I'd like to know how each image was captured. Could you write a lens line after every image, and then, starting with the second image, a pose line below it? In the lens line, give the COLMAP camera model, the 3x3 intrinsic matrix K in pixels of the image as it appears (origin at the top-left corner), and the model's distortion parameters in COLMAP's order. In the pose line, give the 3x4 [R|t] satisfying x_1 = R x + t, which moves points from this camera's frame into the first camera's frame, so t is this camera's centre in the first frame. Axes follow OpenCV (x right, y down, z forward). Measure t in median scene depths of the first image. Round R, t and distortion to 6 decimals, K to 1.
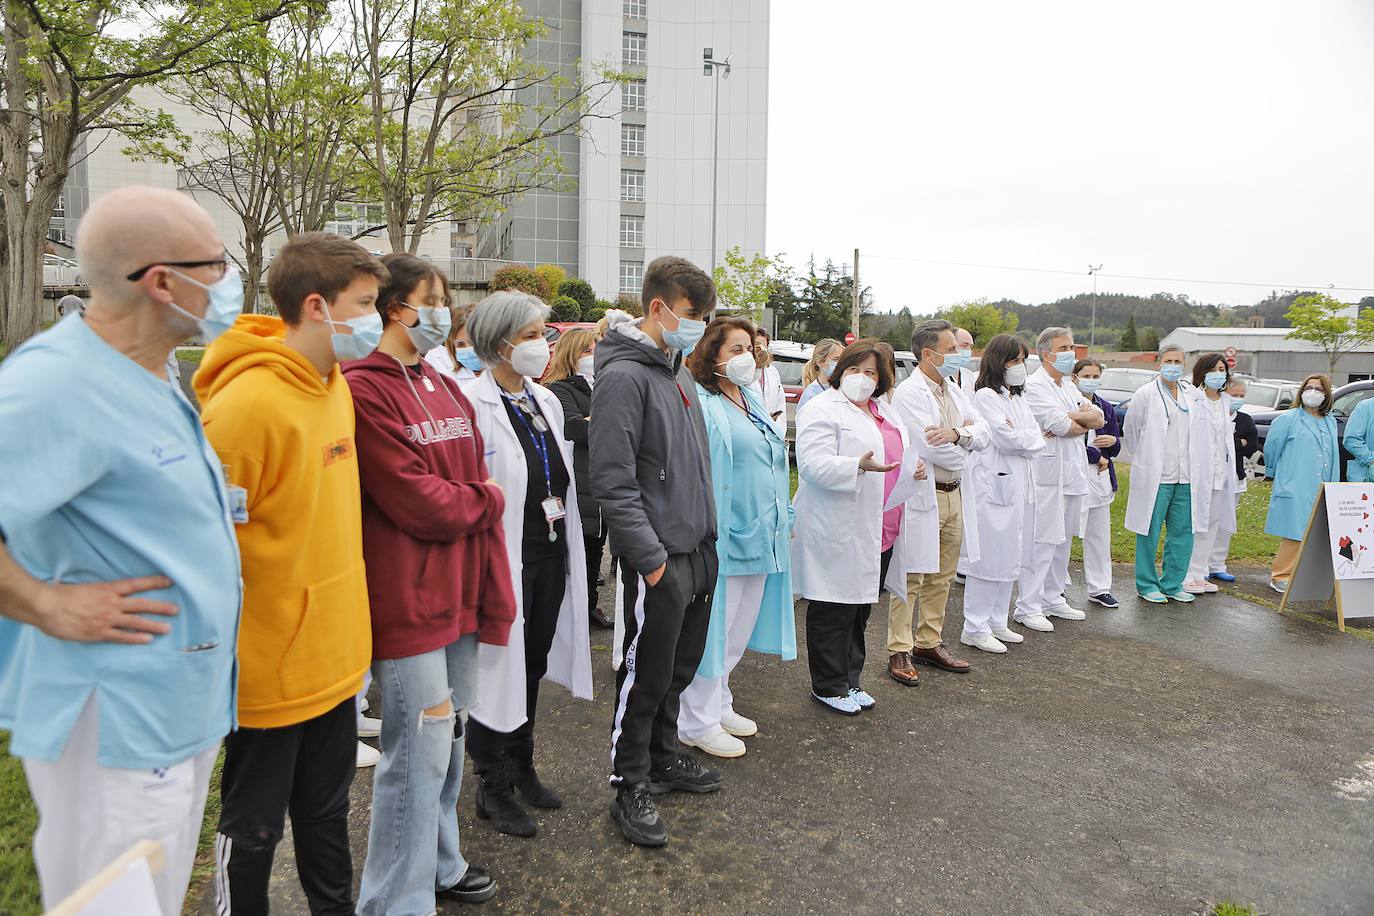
lens RADIAL K [[937.0, 0, 687.0], [0, 937.0, 458.0], [0, 0, 1]] dist [-0.115613, 0.070004]
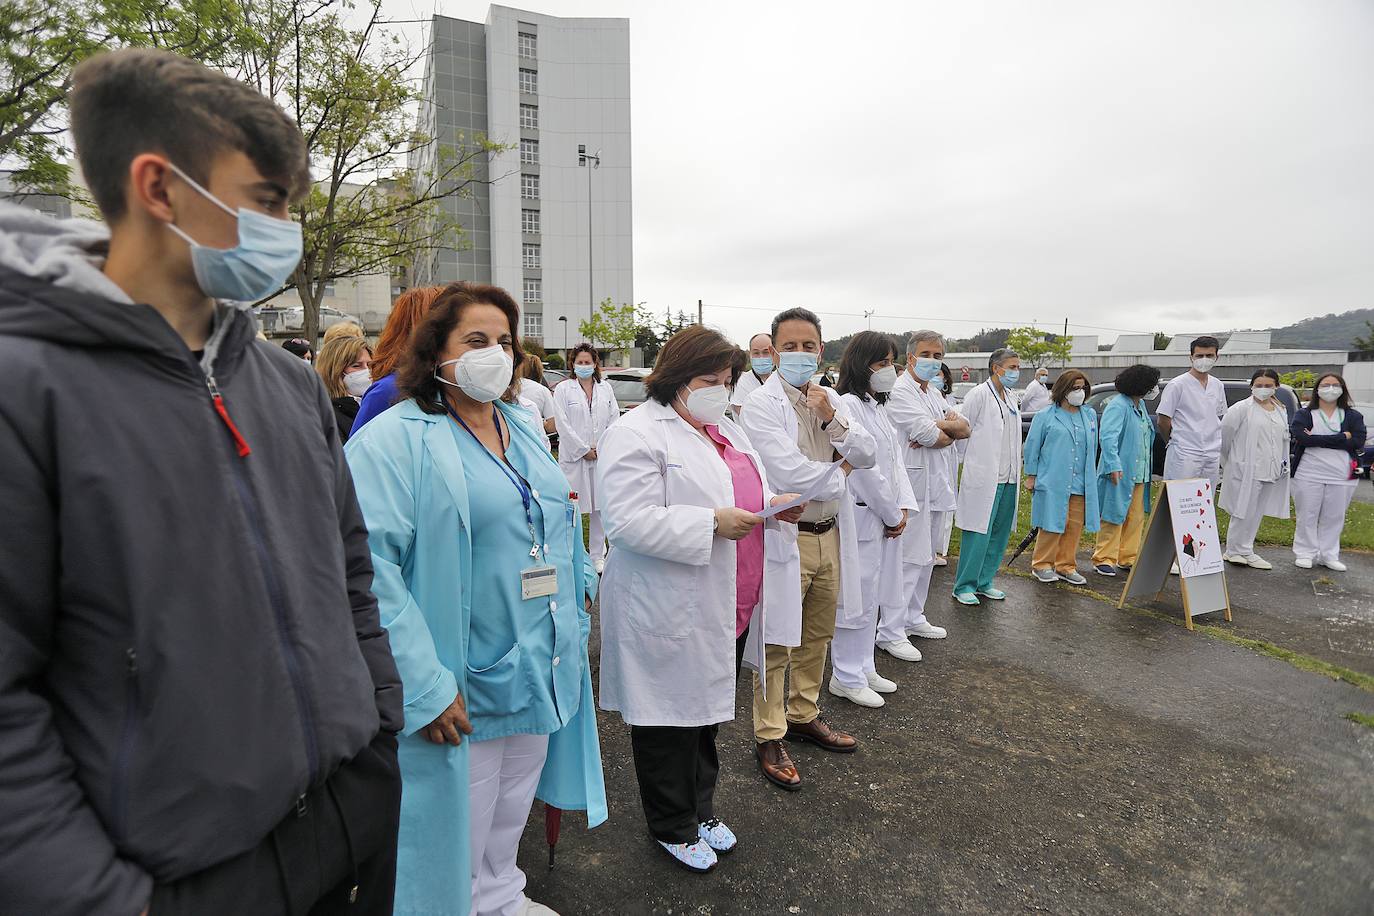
lens RADIAL K [[677.7, 0, 674.6], [0, 677.7, 459.6], [0, 0, 1]] dist [-0.080814, 0.042951]
pose [[0.990318, -0.040505, 0.132779, 0.070168], [0.039928, 0.999178, 0.007007, -0.024077], [-0.132953, -0.001637, 0.991121, 0.350788]]
